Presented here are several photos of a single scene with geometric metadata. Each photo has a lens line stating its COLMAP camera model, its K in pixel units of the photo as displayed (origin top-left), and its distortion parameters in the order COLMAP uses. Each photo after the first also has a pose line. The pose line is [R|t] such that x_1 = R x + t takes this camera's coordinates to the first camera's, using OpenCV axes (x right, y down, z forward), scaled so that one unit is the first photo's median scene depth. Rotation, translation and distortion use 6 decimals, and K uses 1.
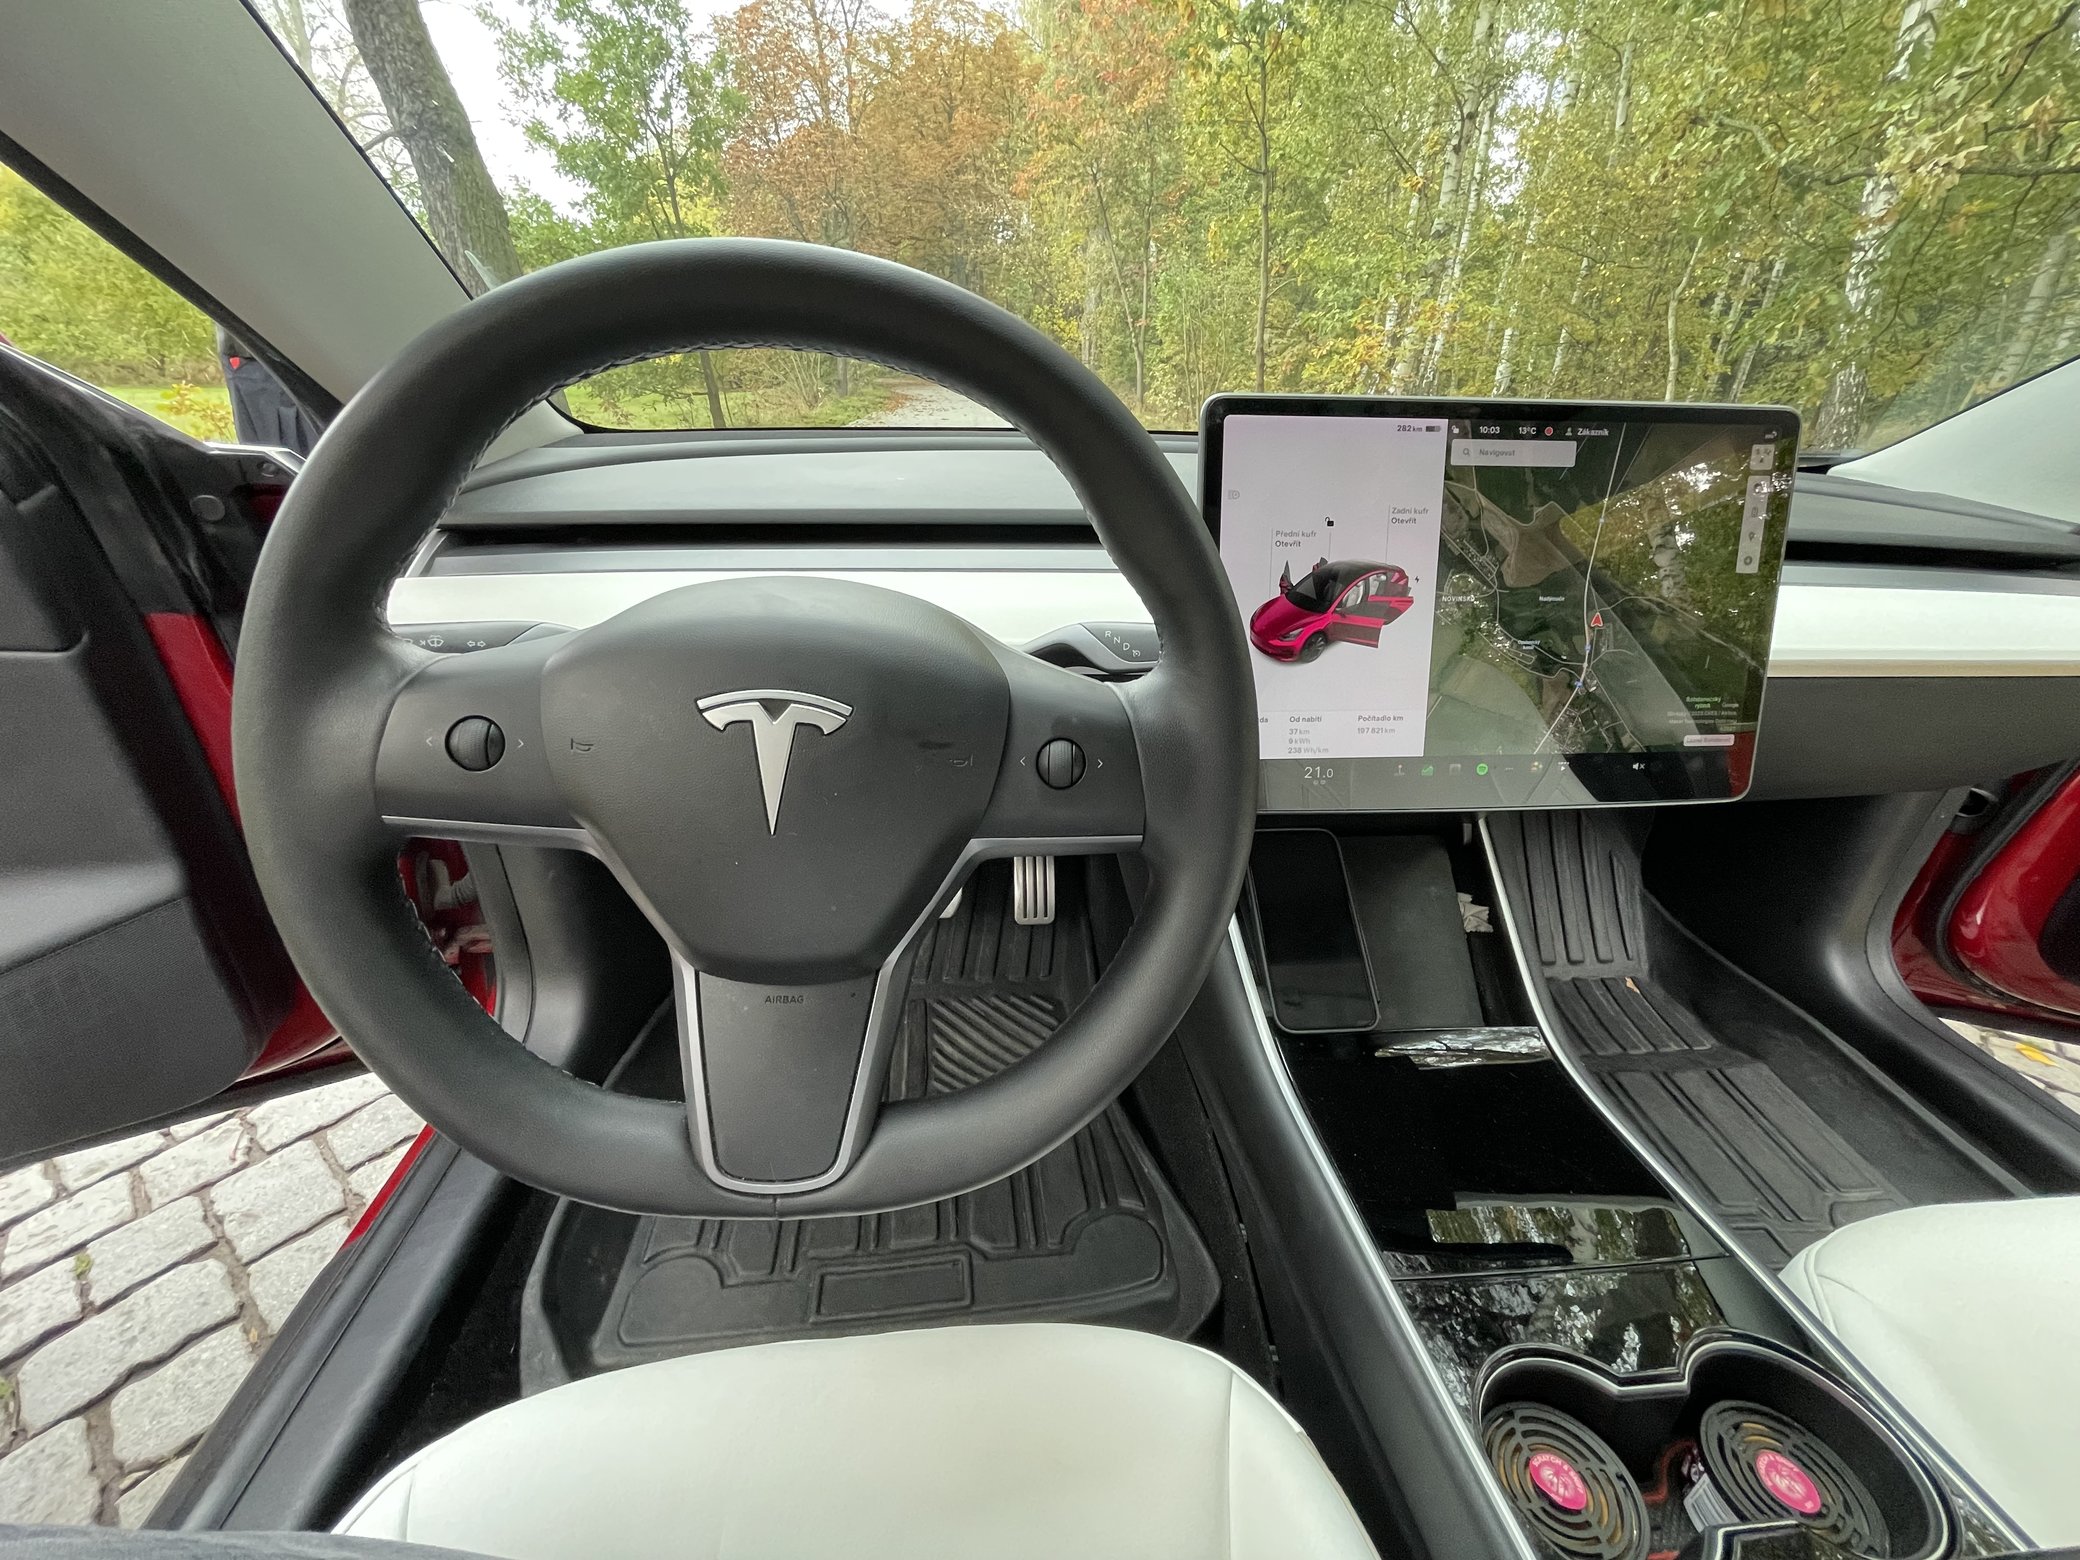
lens RADIAL K [[834.8, 0, 1040.0], [0, 834.8, 780.0], [0, 0, 1]] dist [-0.001274, -0.000060]
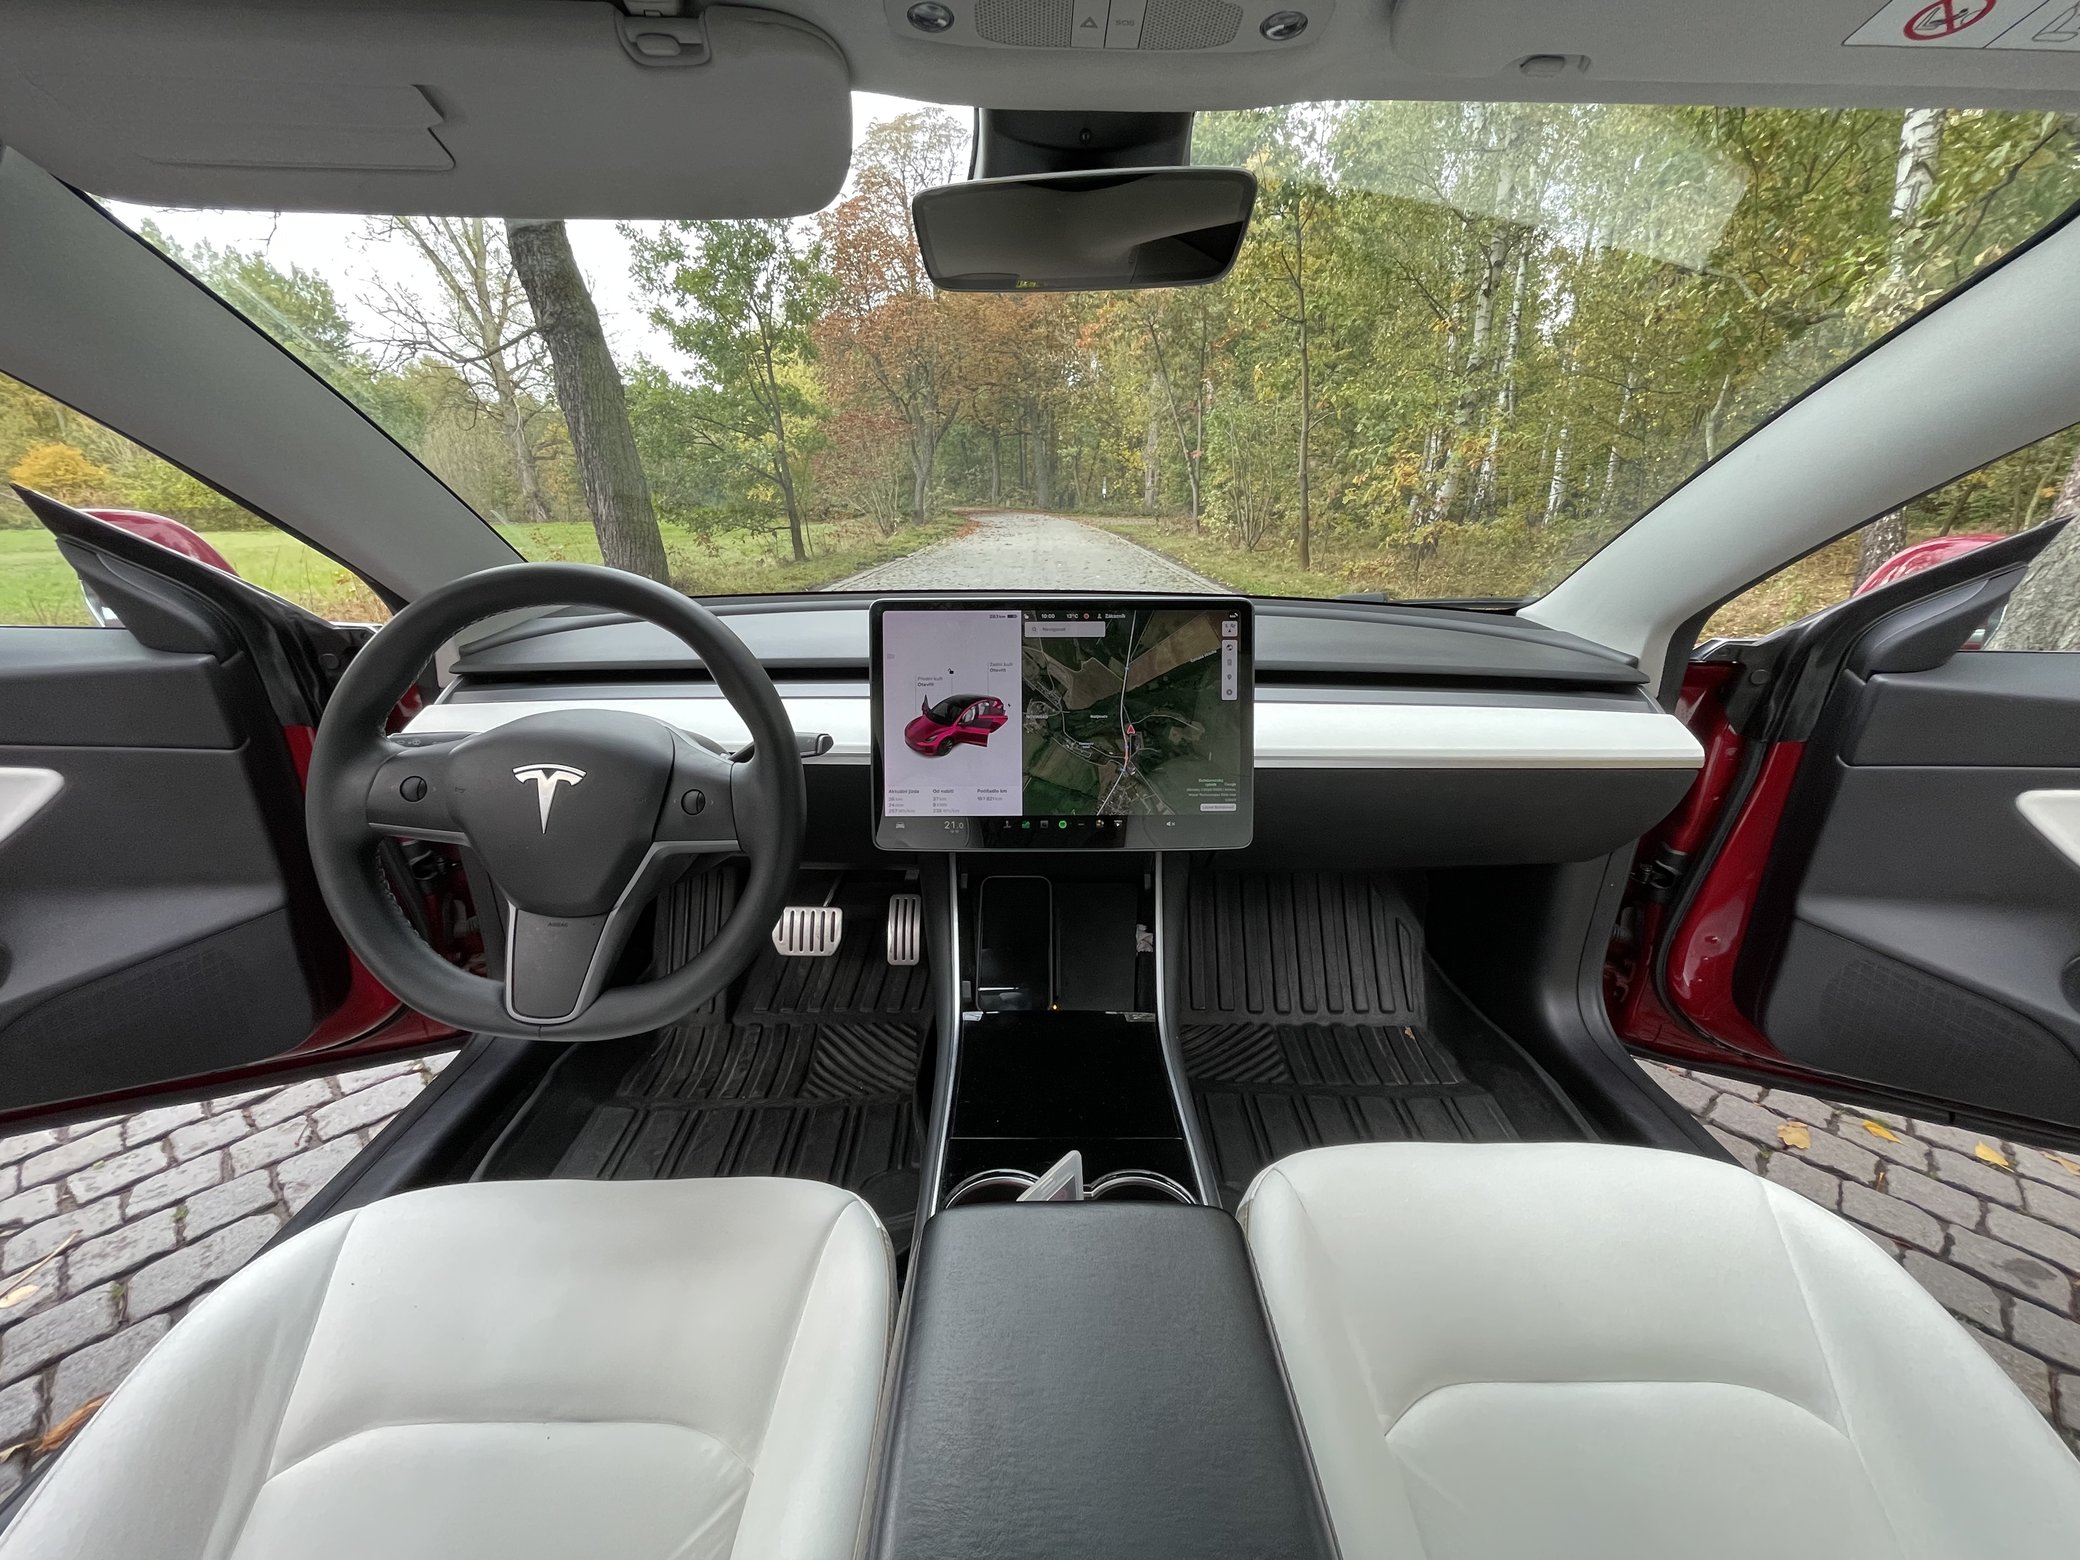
lens RADIAL K [[832.9, 0, 1041.1], [0, 832.9, 779.4], [0, 0, 1]] dist [0.001912, -0.002562]
pose [[0.996598, 0.003195, -0.082349, 0.283329], [-0.013696, 0.991772, -0.127278, 0.046923], [0.081265, 0.127973, 0.988443, -0.250982]]
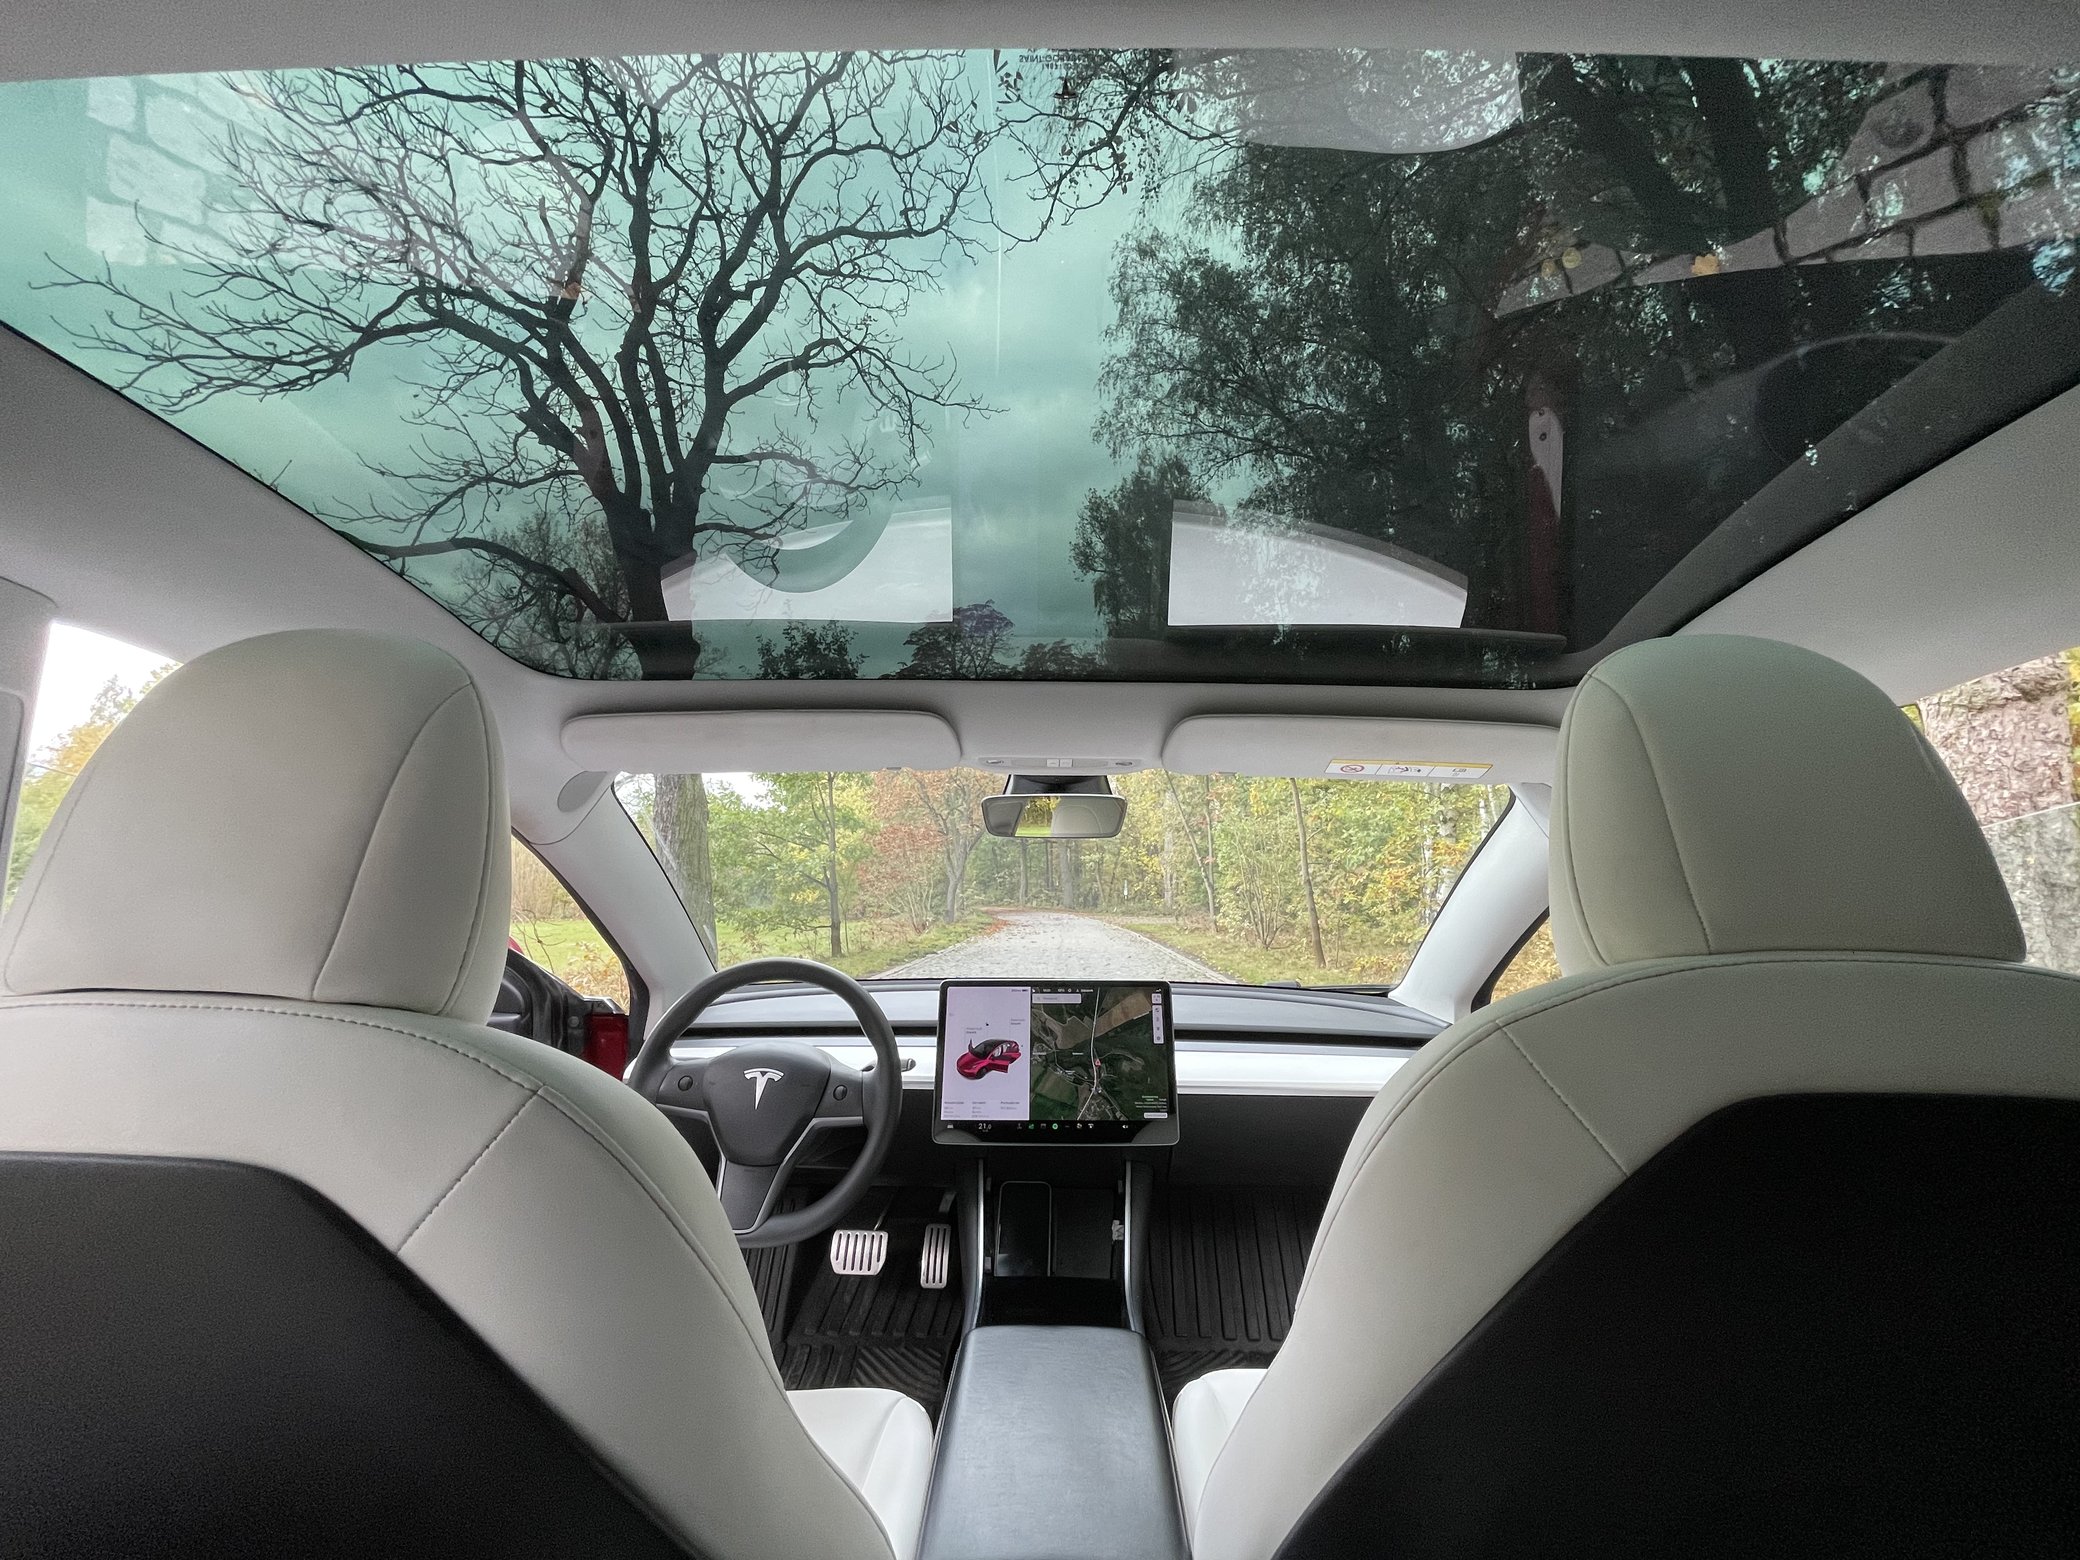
lens RADIAL K [[832.9, 0, 1041.1], [0, 832.9, 779.4], [0, 0, 1]] dist [0.001912, -0.002562]
pose [[0.993795, -0.037906, -0.104571, 0.357103], [-0.027330, 0.828103, -0.559910, 0.230918], [0.107820, 0.559293, 0.821928, -0.702648]]
